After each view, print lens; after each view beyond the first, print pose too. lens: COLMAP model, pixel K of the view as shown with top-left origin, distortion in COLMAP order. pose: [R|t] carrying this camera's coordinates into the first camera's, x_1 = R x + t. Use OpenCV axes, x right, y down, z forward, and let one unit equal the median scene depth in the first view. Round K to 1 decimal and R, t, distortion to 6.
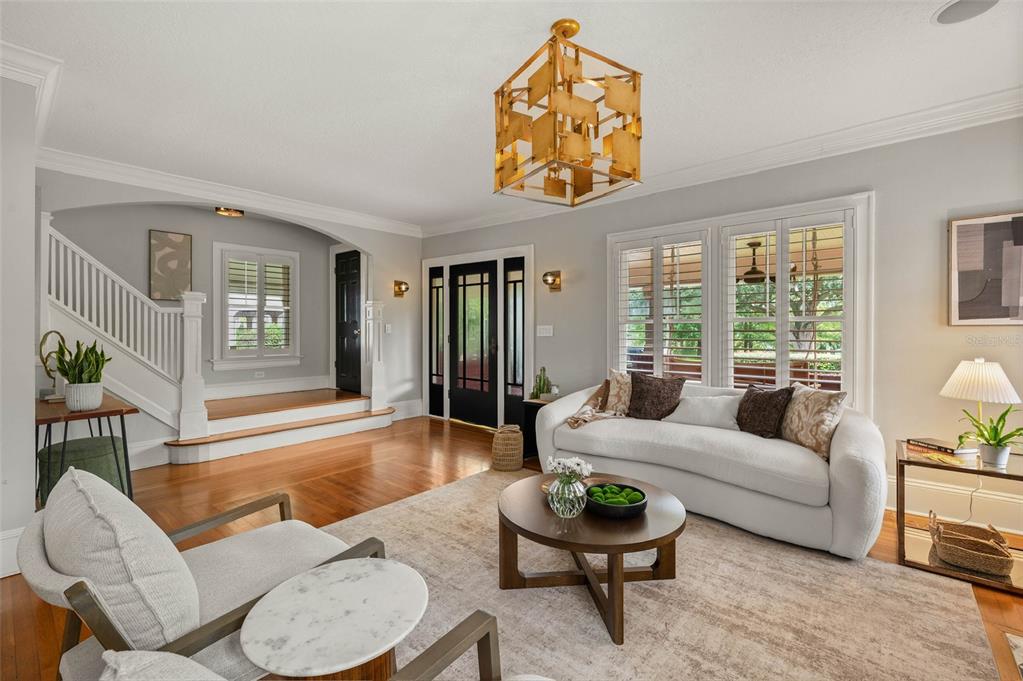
lens RADIAL K [[443.4, 0, 511.5], [0, 443.4, 340.5], [0, 0, 1]] dist [-0.000638, 0.000032]
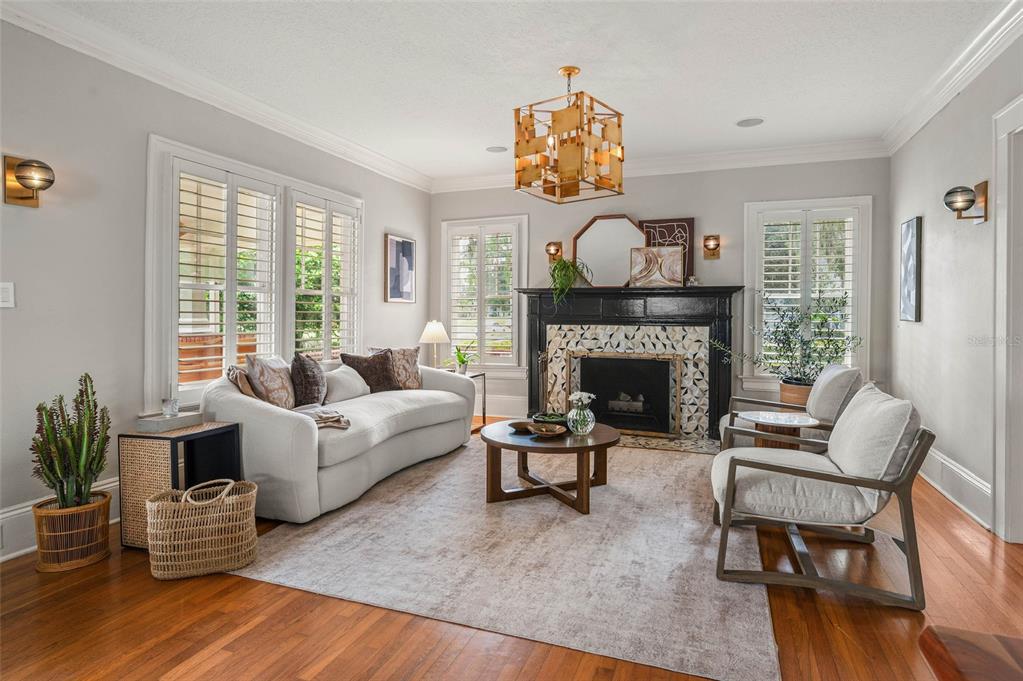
lens RADIAL K [[565.7, 0, 517.2], [0, 565.7, 313.9], [0, 0, 1]] dist [0.003439, 0.000826]
pose [[-0.350305, -0.000047, 0.936636, -0.522851], [0.017389, 0.999827, 0.006554, 0.001824], [-0.936474, 0.018583, -0.350244, 0.643564]]
